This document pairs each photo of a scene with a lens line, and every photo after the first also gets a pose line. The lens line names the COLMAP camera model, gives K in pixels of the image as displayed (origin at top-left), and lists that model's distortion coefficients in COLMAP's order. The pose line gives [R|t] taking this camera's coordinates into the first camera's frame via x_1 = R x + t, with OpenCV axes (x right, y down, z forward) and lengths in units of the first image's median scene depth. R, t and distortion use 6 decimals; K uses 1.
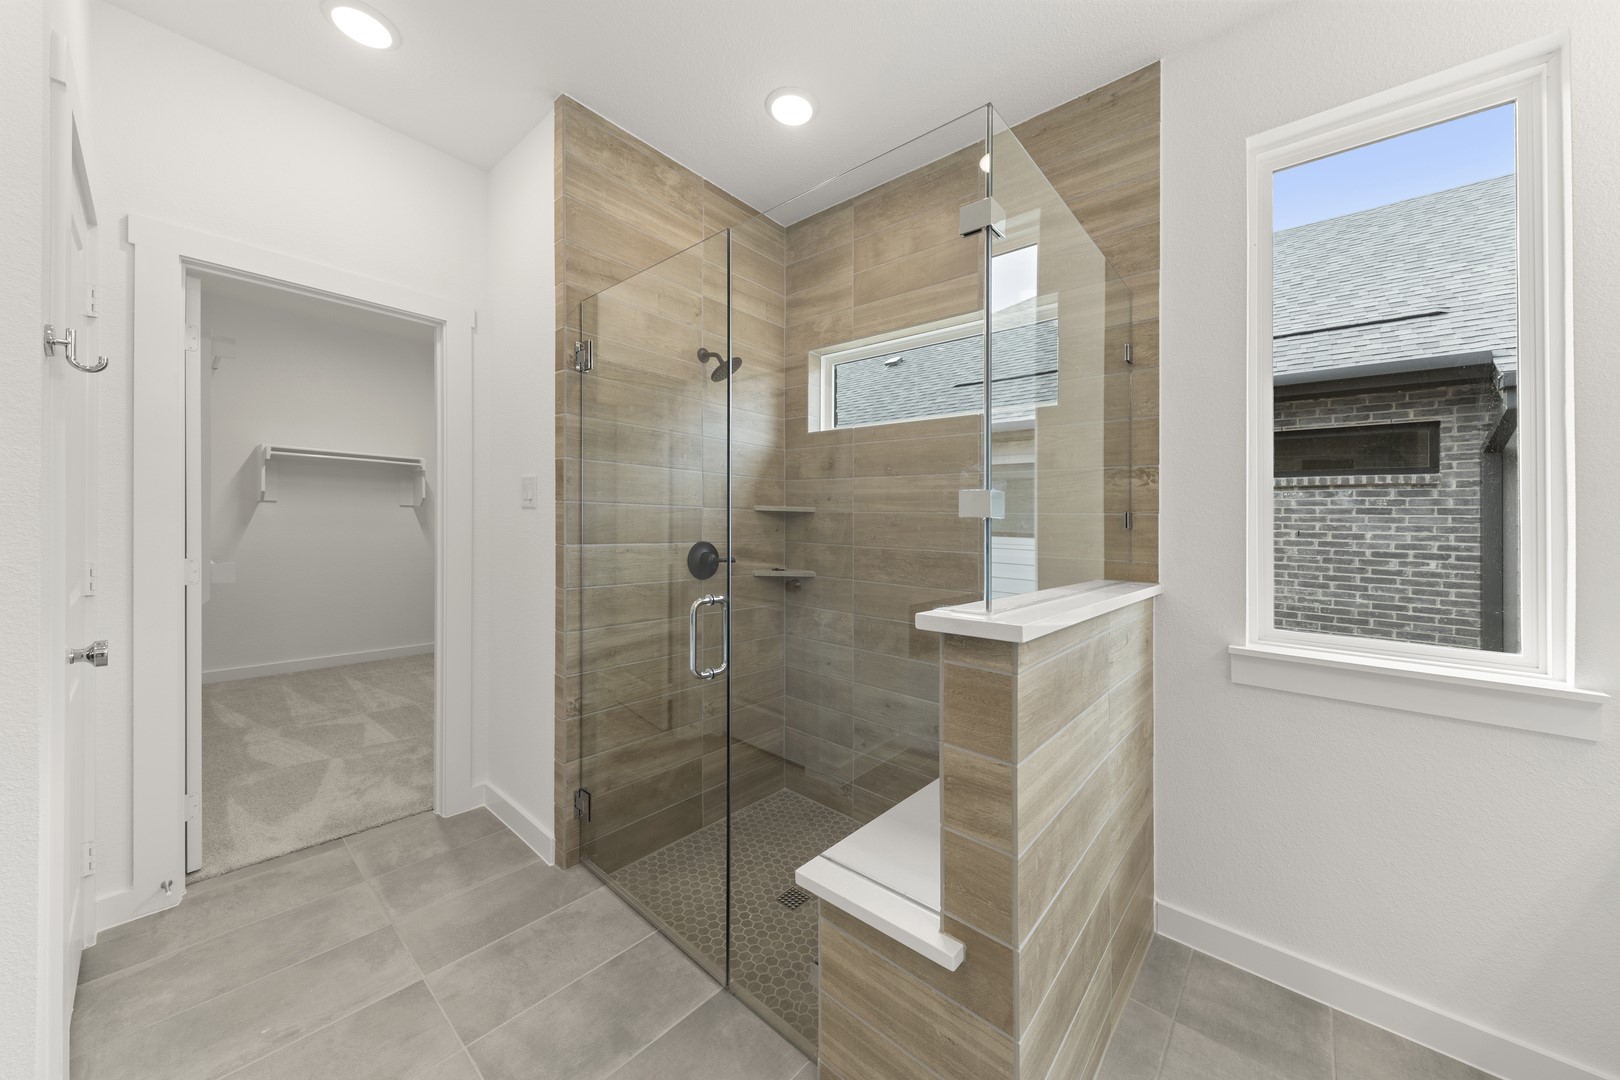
lens RADIAL K [[576.2, 0, 809.1], [0, 576.2, 538.0], [0, 0, 1]] dist [0.011867, -0.000149]
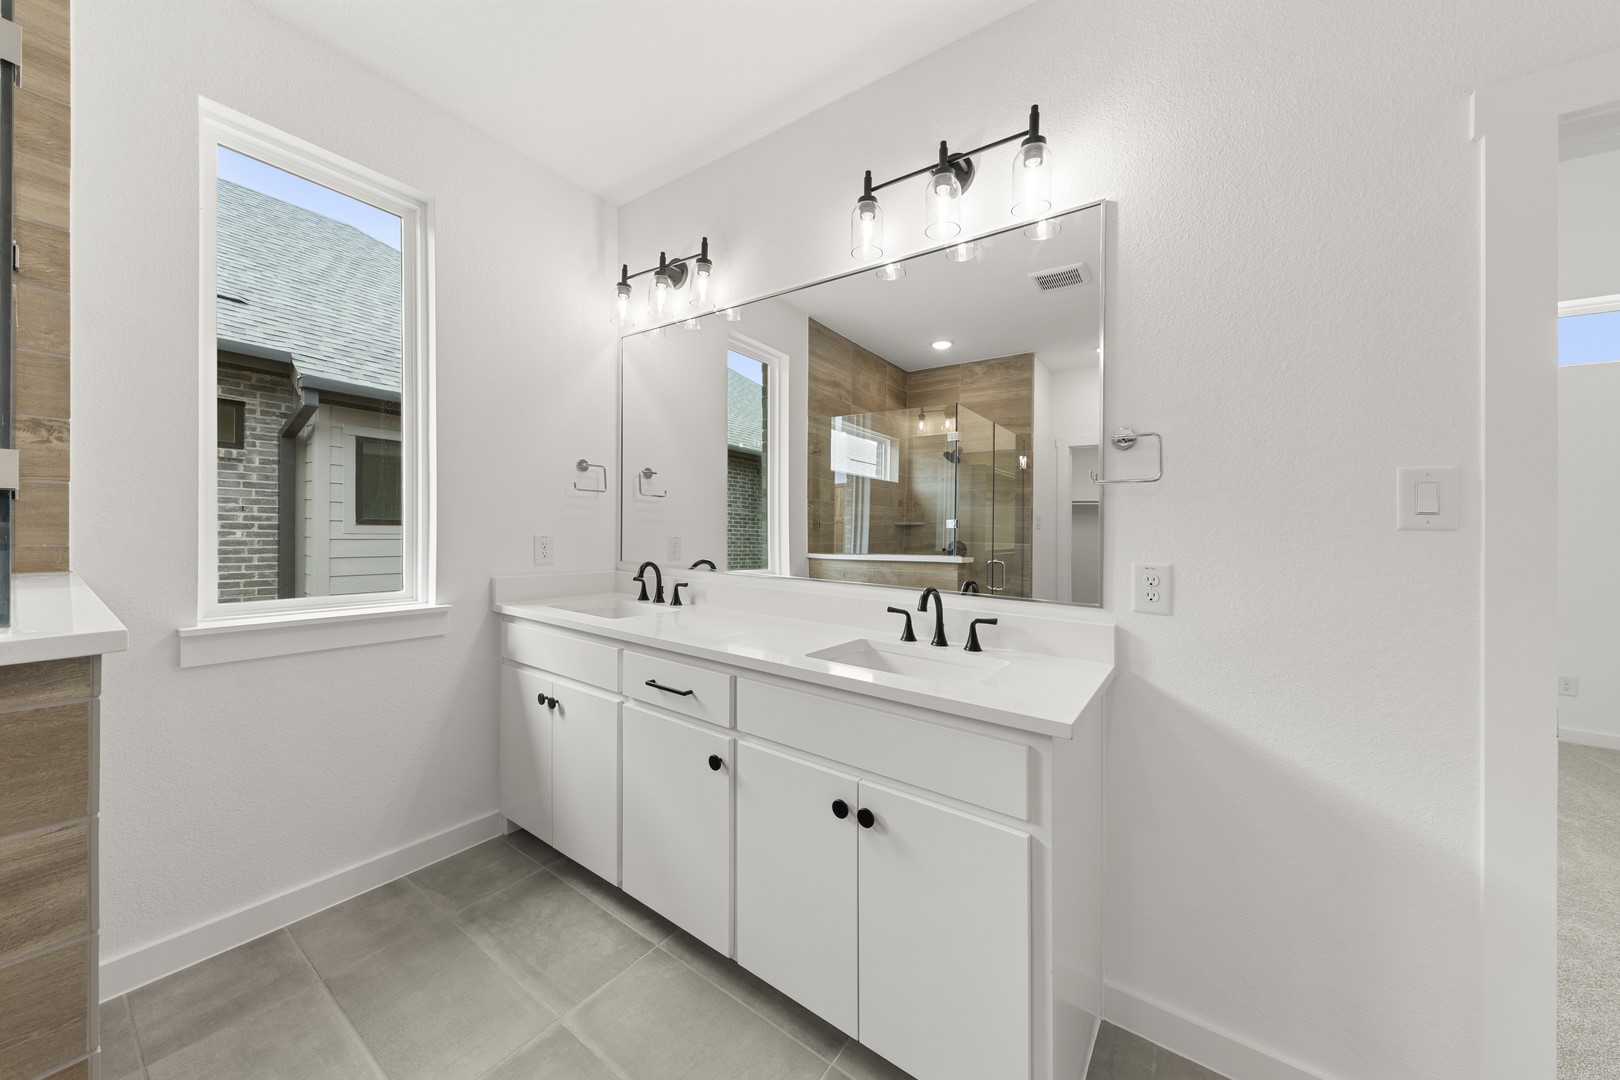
lens RADIAL K [[576.2, 0, 816.2], [0, 576.2, 512.8], [0, 0, 1]] dist [0.011867, -0.000149]
pose [[-0.082256, -0.003940, 0.996603, -0.098896], [-0.006443, 0.999973, 0.003421, -0.003322], [-0.996590, -0.006140, -0.082279, 0.022570]]
